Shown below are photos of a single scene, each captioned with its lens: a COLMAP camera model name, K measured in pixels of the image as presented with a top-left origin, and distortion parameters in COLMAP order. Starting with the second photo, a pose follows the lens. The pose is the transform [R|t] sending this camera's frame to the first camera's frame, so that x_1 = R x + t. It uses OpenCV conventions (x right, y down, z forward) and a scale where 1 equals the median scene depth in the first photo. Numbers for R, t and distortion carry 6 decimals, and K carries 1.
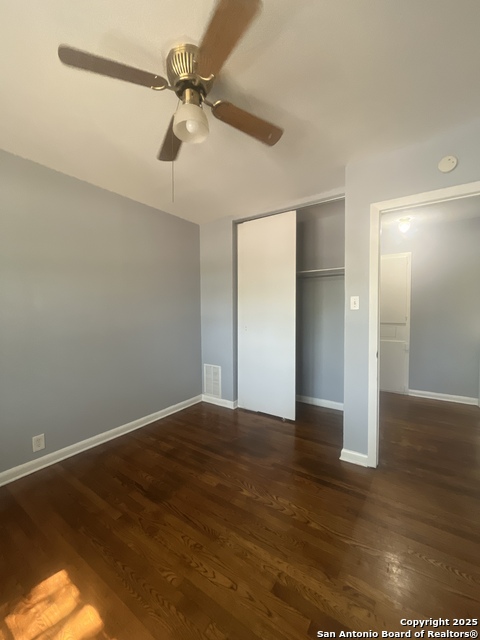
lens RADIAL K [[260.6, 0, 240.5], [0, 260.6, 318.0], [0, 0, 1]] dist [0.000294, 0.000303]
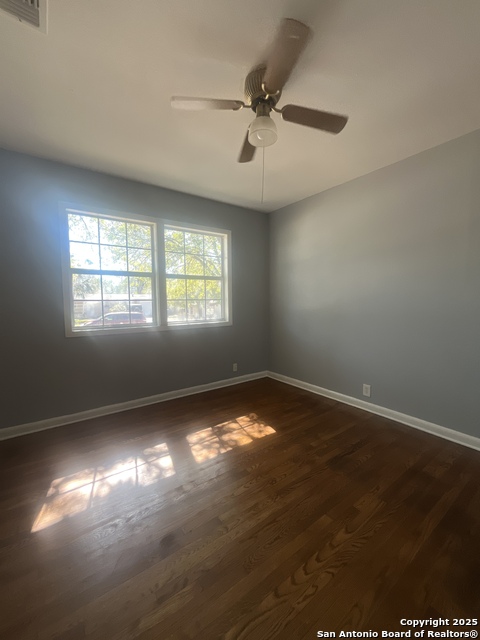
lens RADIAL K [[260.6, 0, 240.7], [0, 260.6, 321.9], [0, 0, 1]] dist [0.000294, 0.000303]
pose [[-0.345056, 0.084498, -0.934771, 0.755660], [-0.012671, 0.995429, 0.094659, 0.021027], [0.938497, 0.044507, -0.342408, 0.980548]]
